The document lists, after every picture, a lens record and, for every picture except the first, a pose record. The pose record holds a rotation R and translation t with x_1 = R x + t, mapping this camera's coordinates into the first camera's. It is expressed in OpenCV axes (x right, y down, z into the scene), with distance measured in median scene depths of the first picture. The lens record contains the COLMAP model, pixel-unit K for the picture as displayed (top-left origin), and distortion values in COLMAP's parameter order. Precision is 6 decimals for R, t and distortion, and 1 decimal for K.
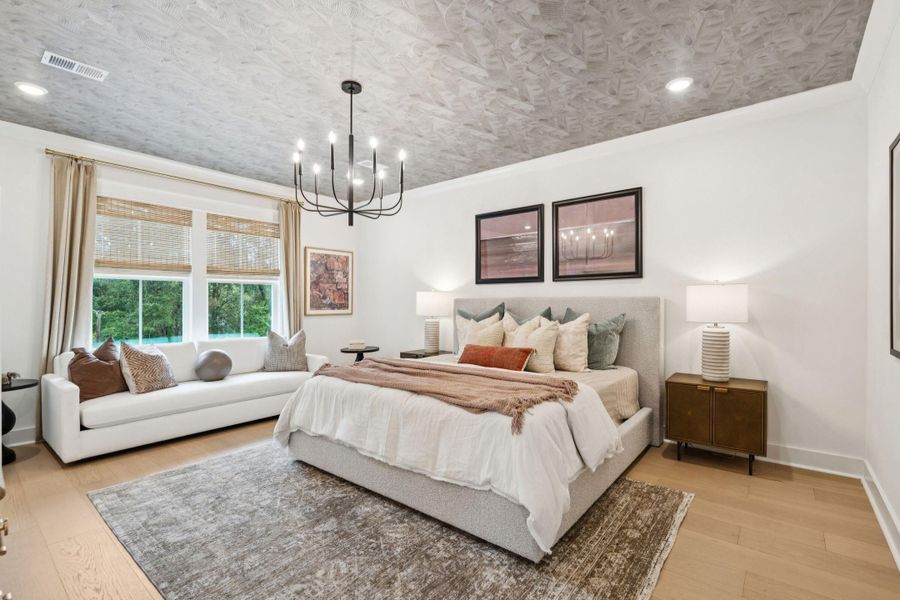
lens RADIAL K [[411.5, 0, 453.2], [0, 411.5, 304.9], [0, 0, 1]] dist [0.000591, -0.000217]
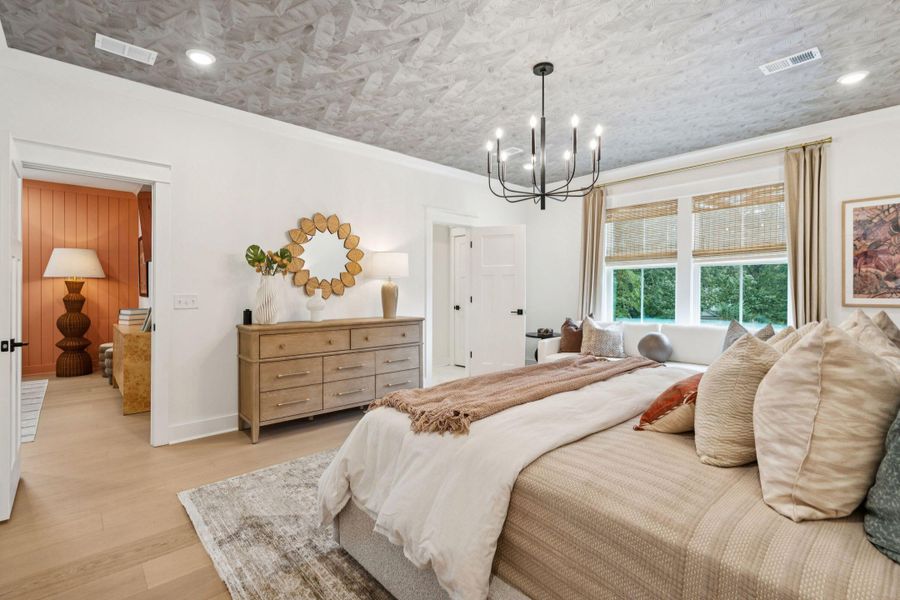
lens RADIAL K [[411.5, 0, 452.8], [0, 411.5, 290.8], [0, 0, 1]] dist [0.000591, -0.000217]
pose [[-0.158269, 0.007559, -0.987367, 0.489524], [-0.001115, 0.999969, 0.007834, -0.003441], [0.987395, 0.002341, -0.158255, 0.603931]]
